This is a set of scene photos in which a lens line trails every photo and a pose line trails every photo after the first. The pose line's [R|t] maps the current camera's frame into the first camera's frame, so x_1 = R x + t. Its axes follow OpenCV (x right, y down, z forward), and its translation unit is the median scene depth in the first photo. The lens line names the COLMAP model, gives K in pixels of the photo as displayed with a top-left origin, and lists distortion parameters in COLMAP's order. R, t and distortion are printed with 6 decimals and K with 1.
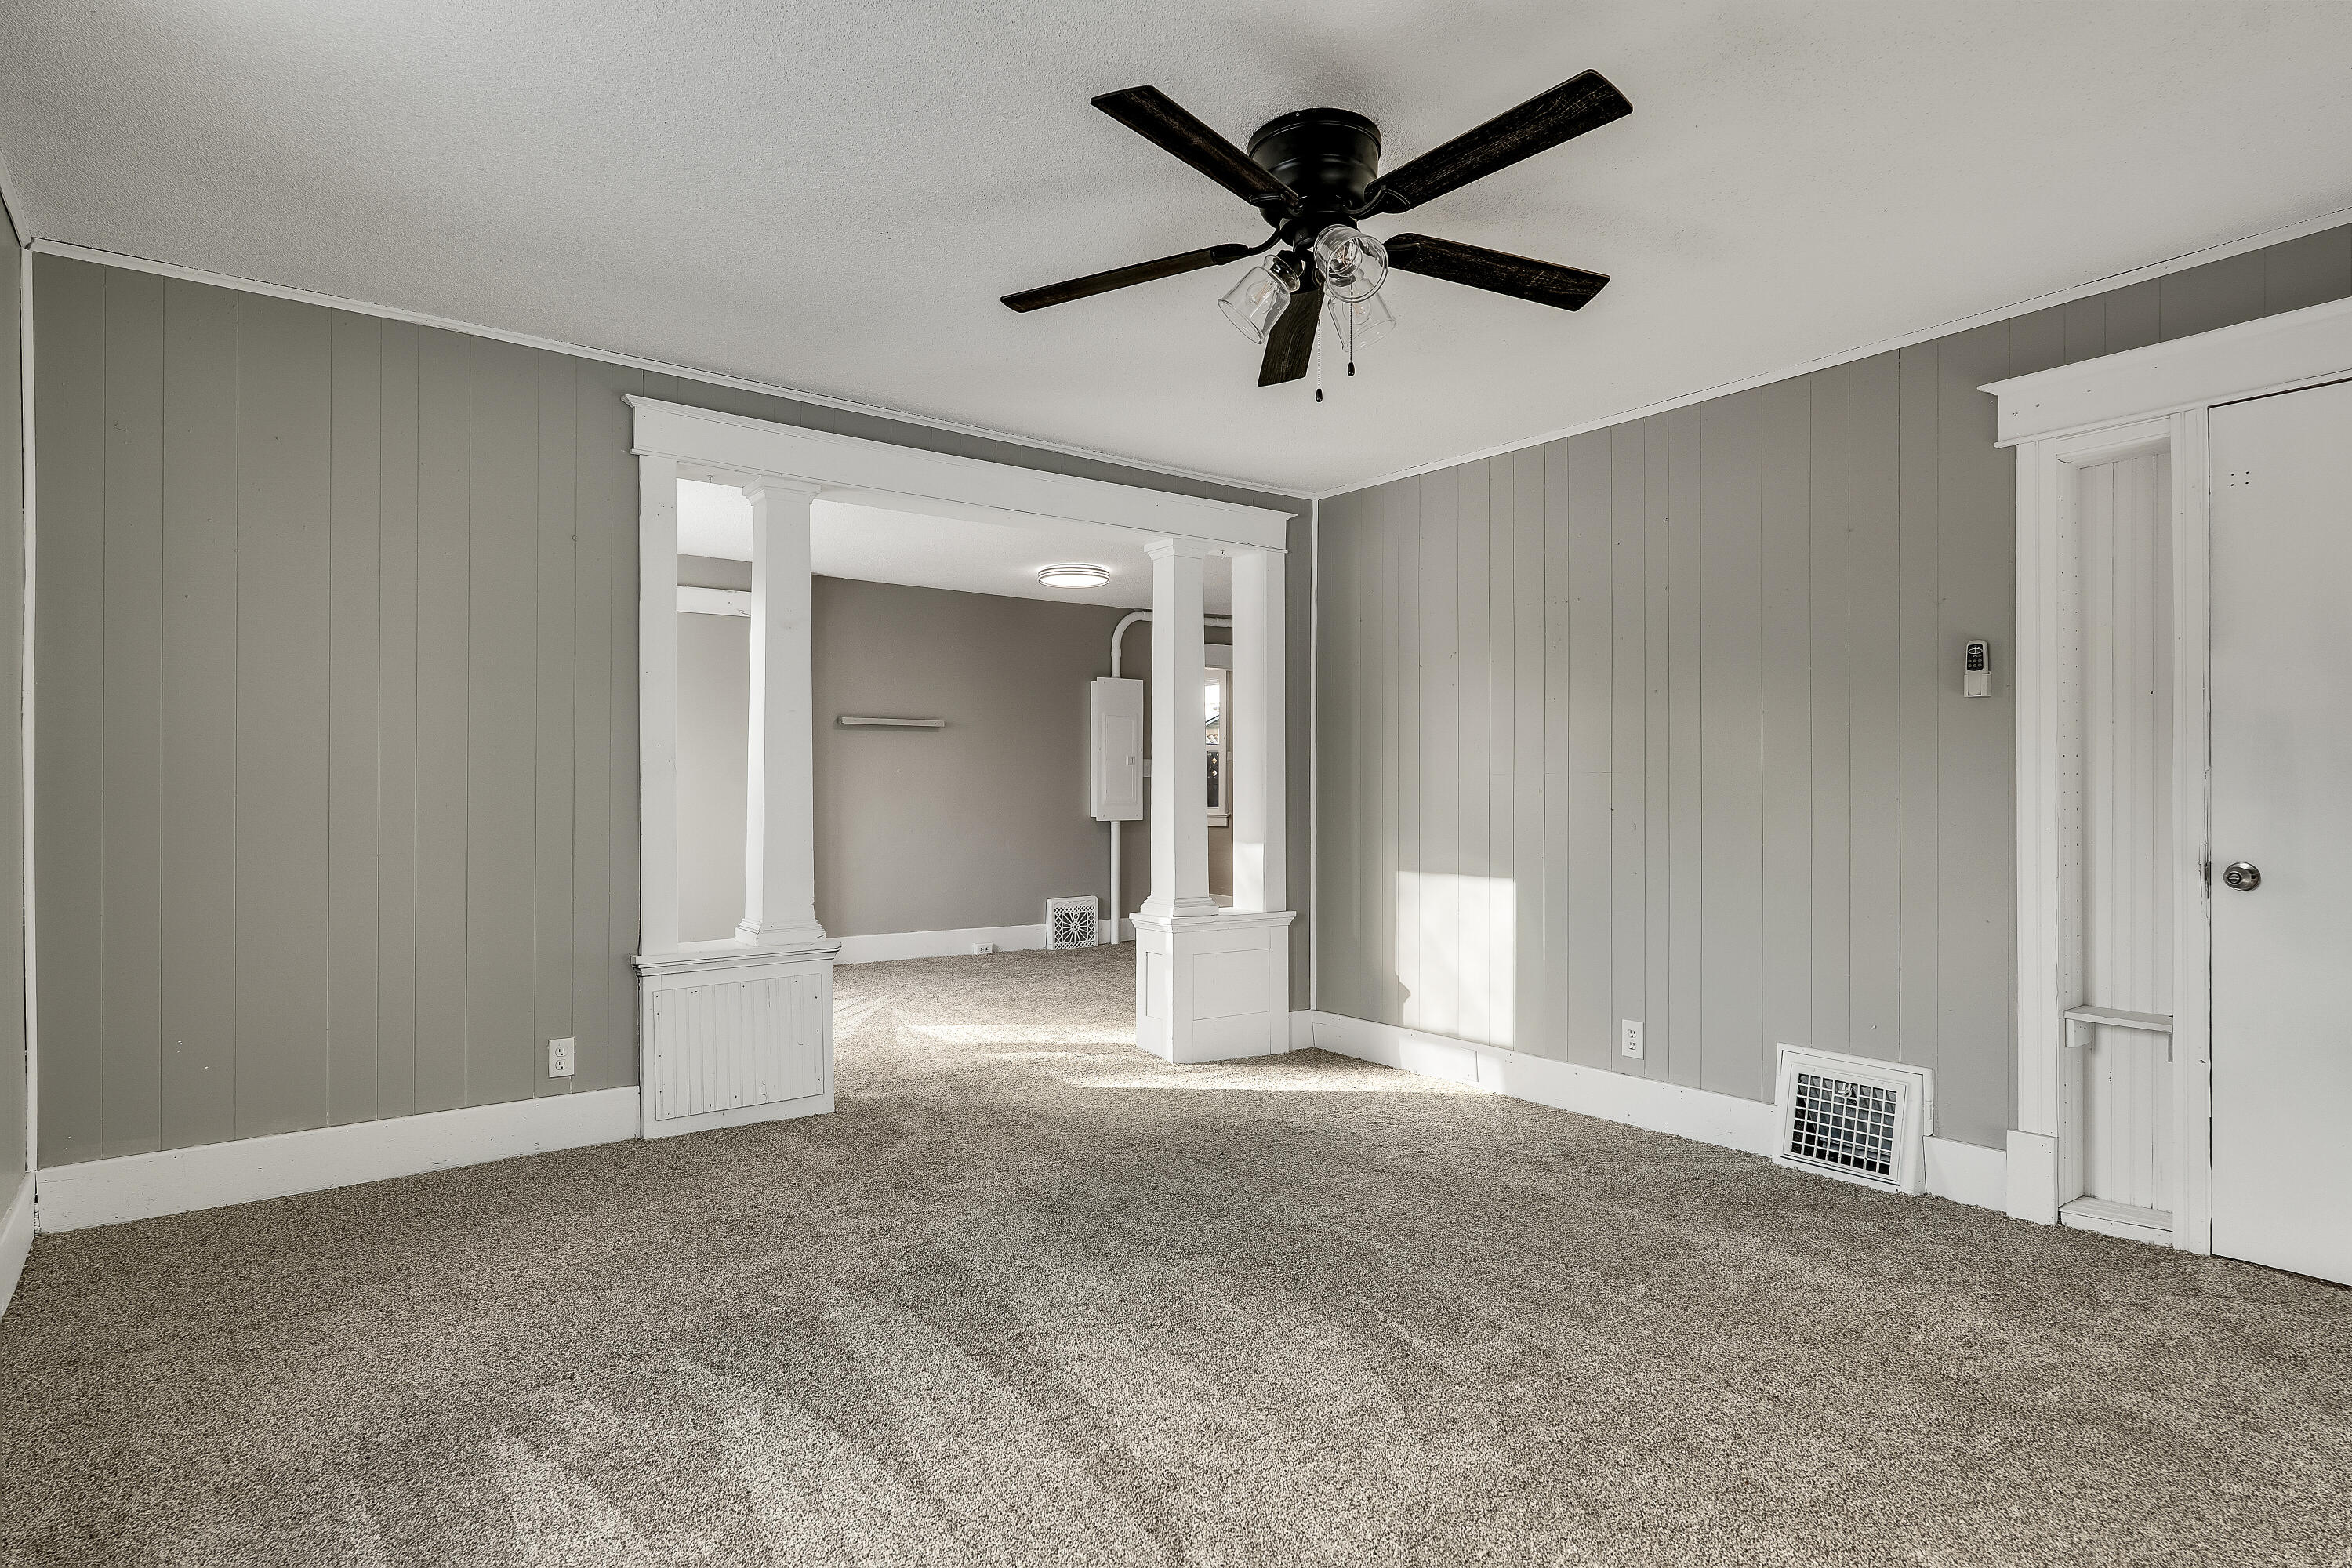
lens RADIAL K [[1206.3, 0, 1159.5], [0, 1206.3, 782.2], [0, 0, 1]] dist [-0.000823, 0.000468]
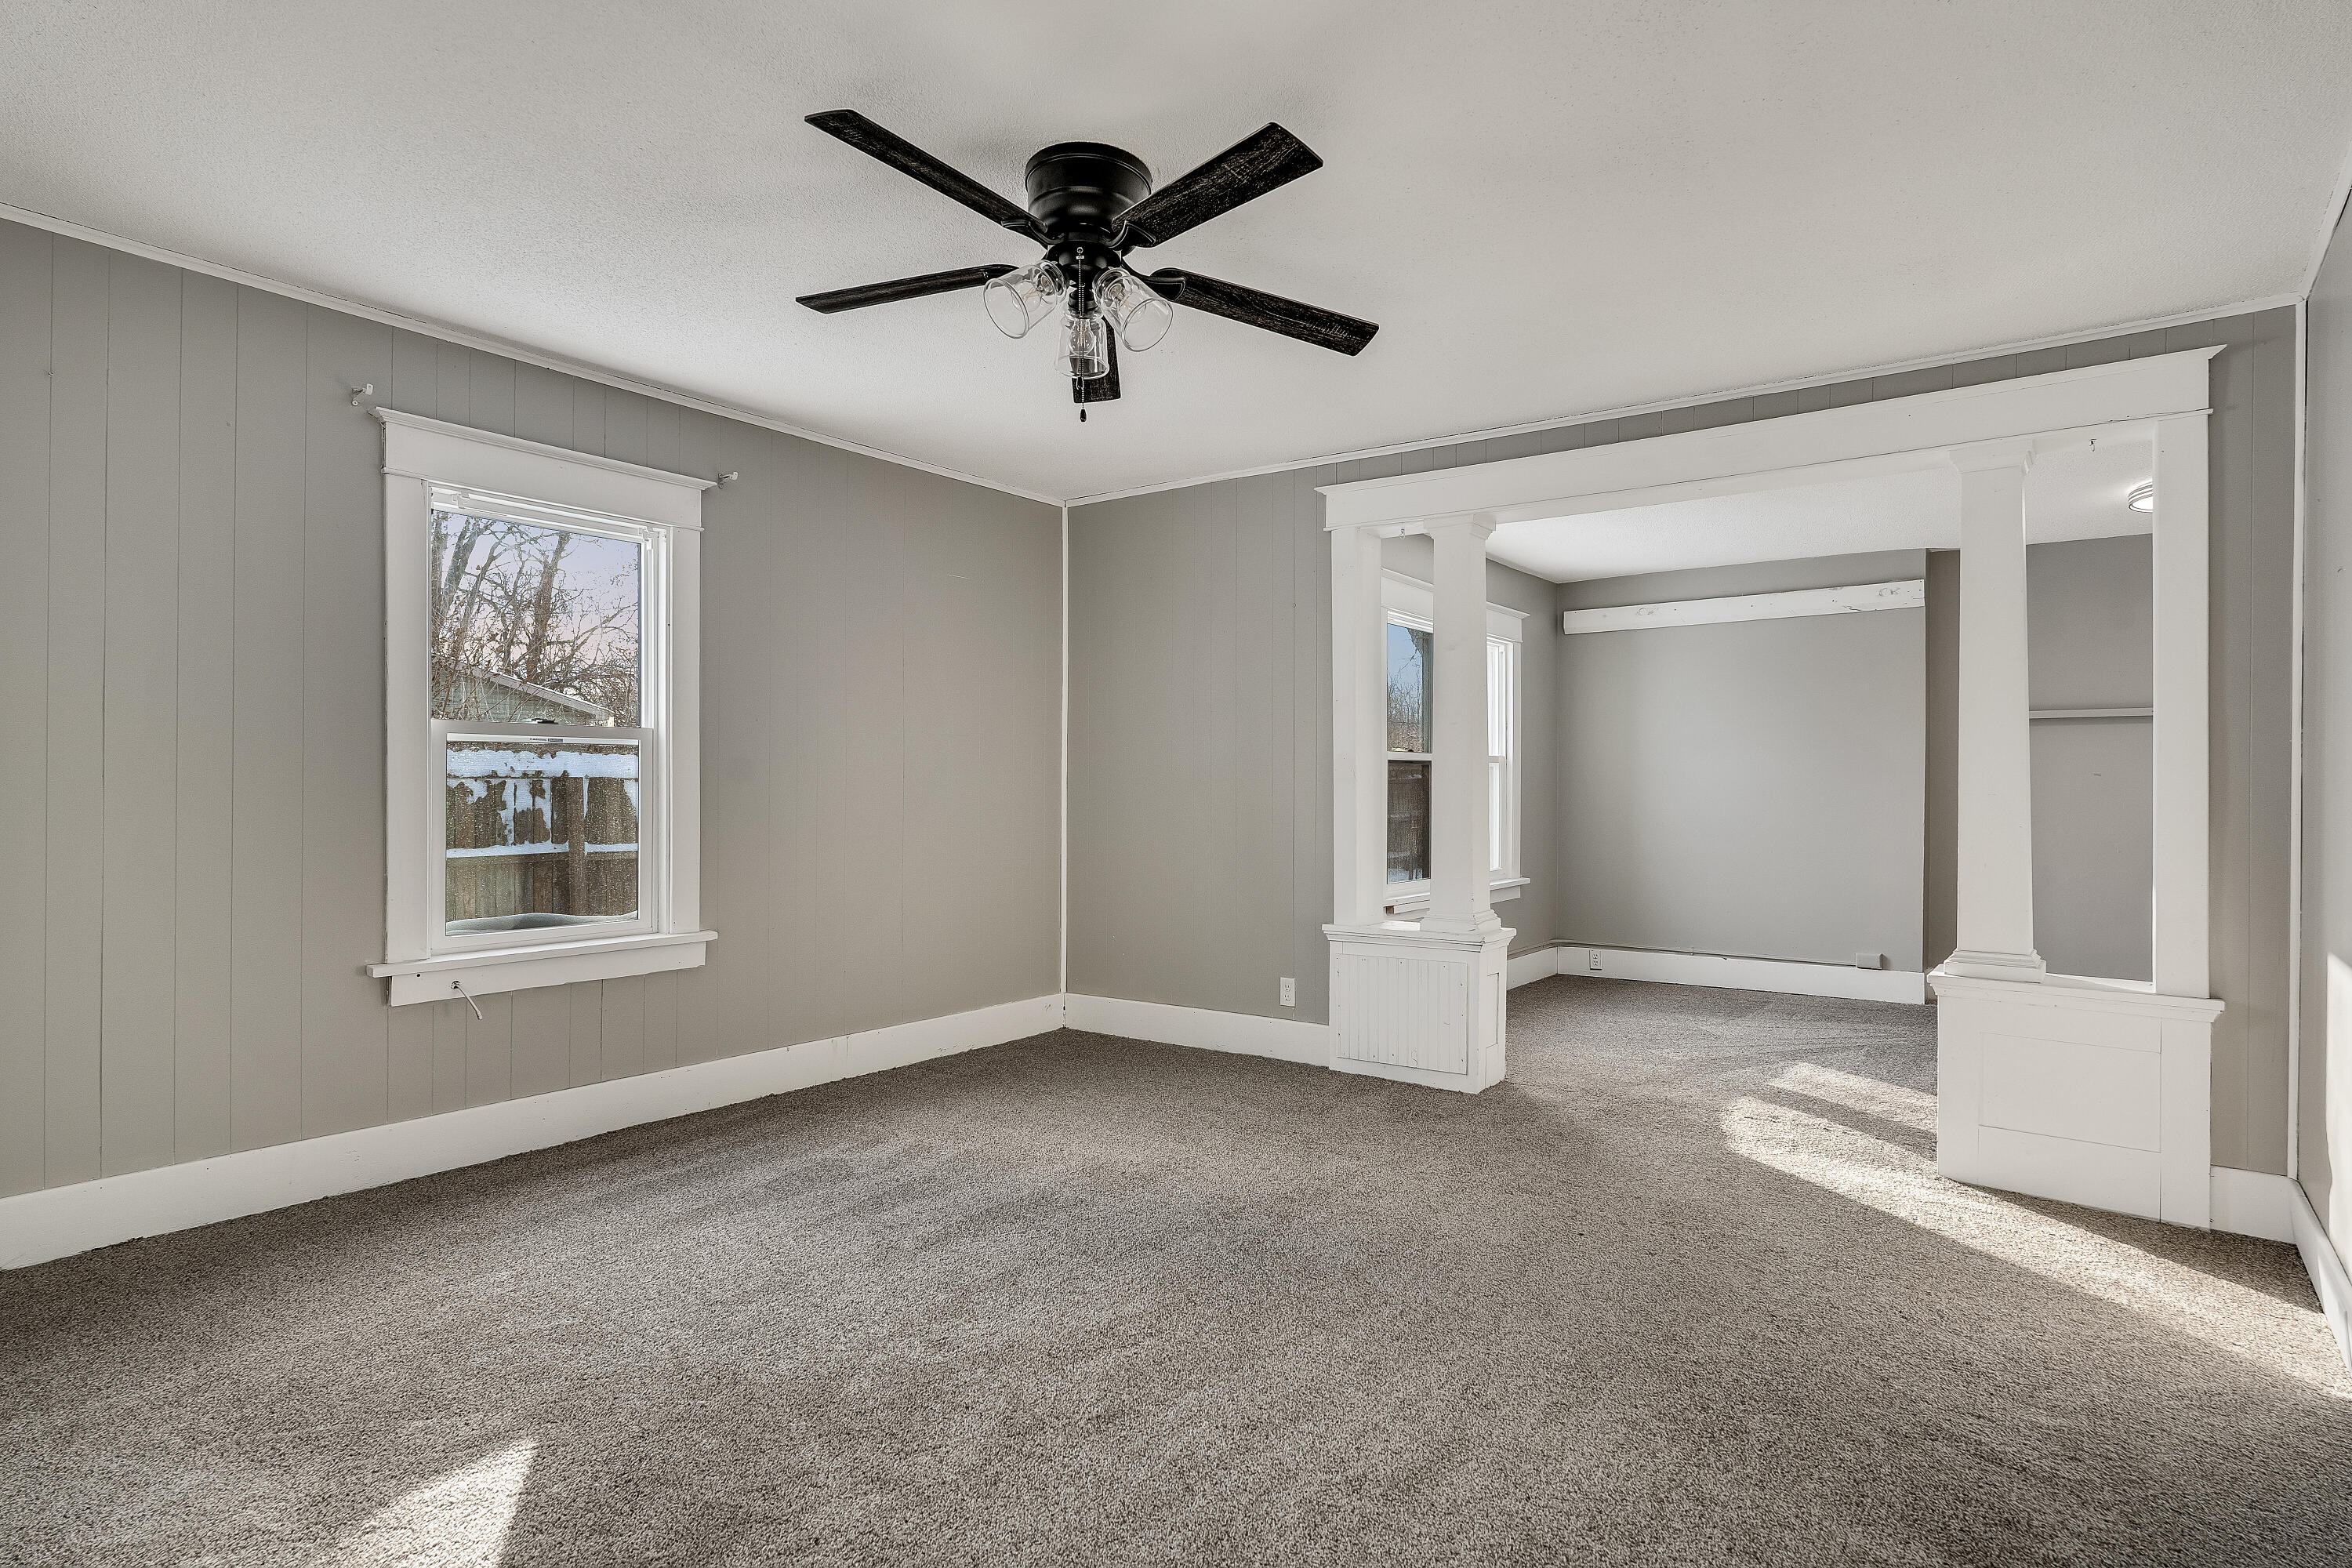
lens RADIAL K [[1206.3, 0, 1159.5], [0, 1206.3, 782.2], [0, 0, 1]] dist [-0.000823, 0.000468]
pose [[0.303564, -0.000002, -0.952811, 0.297145], [-0.001753, 0.999998, -0.000561, -0.002373], [0.952810, 0.001840, 0.303563, 0.178970]]
